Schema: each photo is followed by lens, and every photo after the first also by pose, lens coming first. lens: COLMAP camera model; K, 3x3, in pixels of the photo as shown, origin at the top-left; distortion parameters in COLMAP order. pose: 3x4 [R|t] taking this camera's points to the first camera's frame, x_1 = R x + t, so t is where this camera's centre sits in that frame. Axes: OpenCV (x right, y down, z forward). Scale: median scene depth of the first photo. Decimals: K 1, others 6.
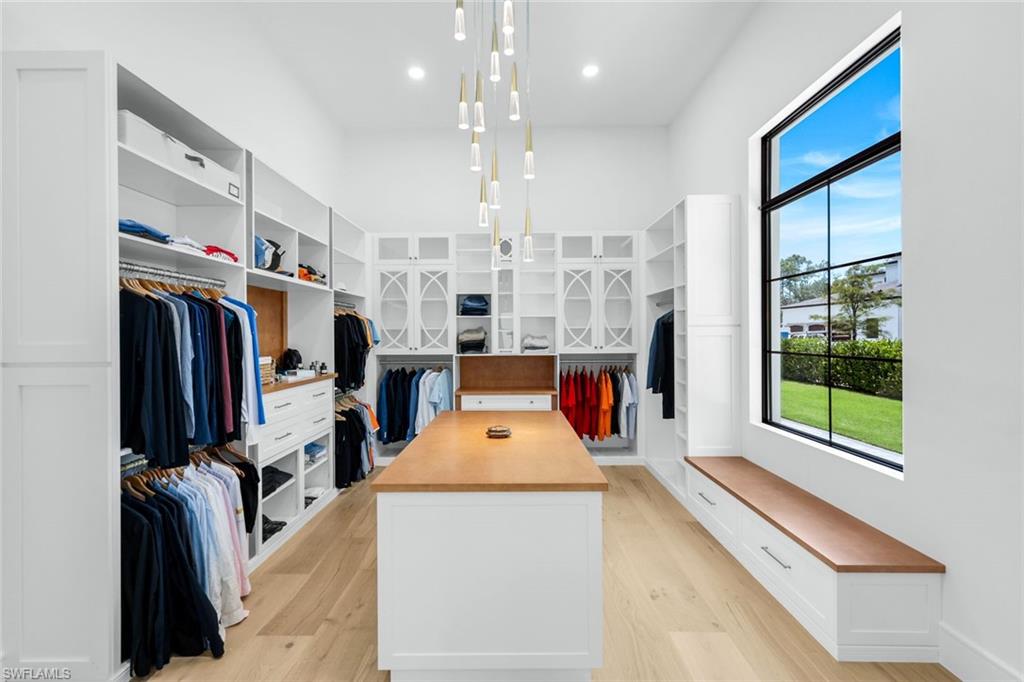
lens RADIAL K [[449.2, 0, 511.8], [0, 449.2, 336.3], [0, 0, 1]] dist [0.001271, 0.000499]
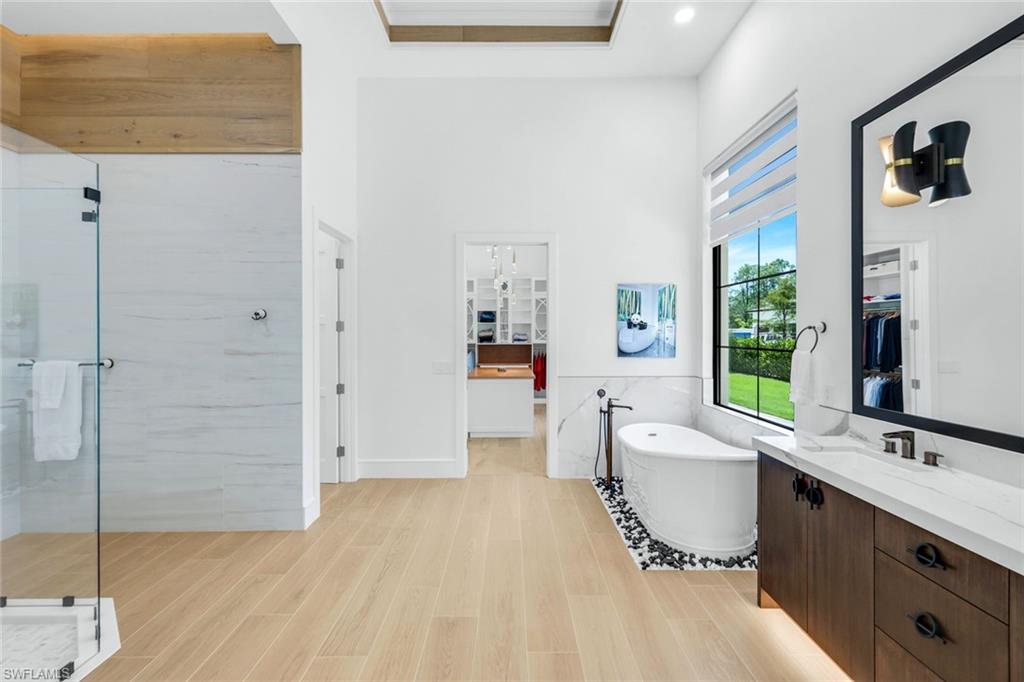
lens RADIAL K [[449.2, 0, 511.8], [0, 449.2, 336.3], [0, 0, 1]] dist [0.001271, 0.000499]
pose [[0.999976, 0.006871, -0.000842, 0.019674], [-0.006867, 0.999965, 0.004716, 0.001123], [0.000875, -0.004710, 0.999989, -0.836951]]
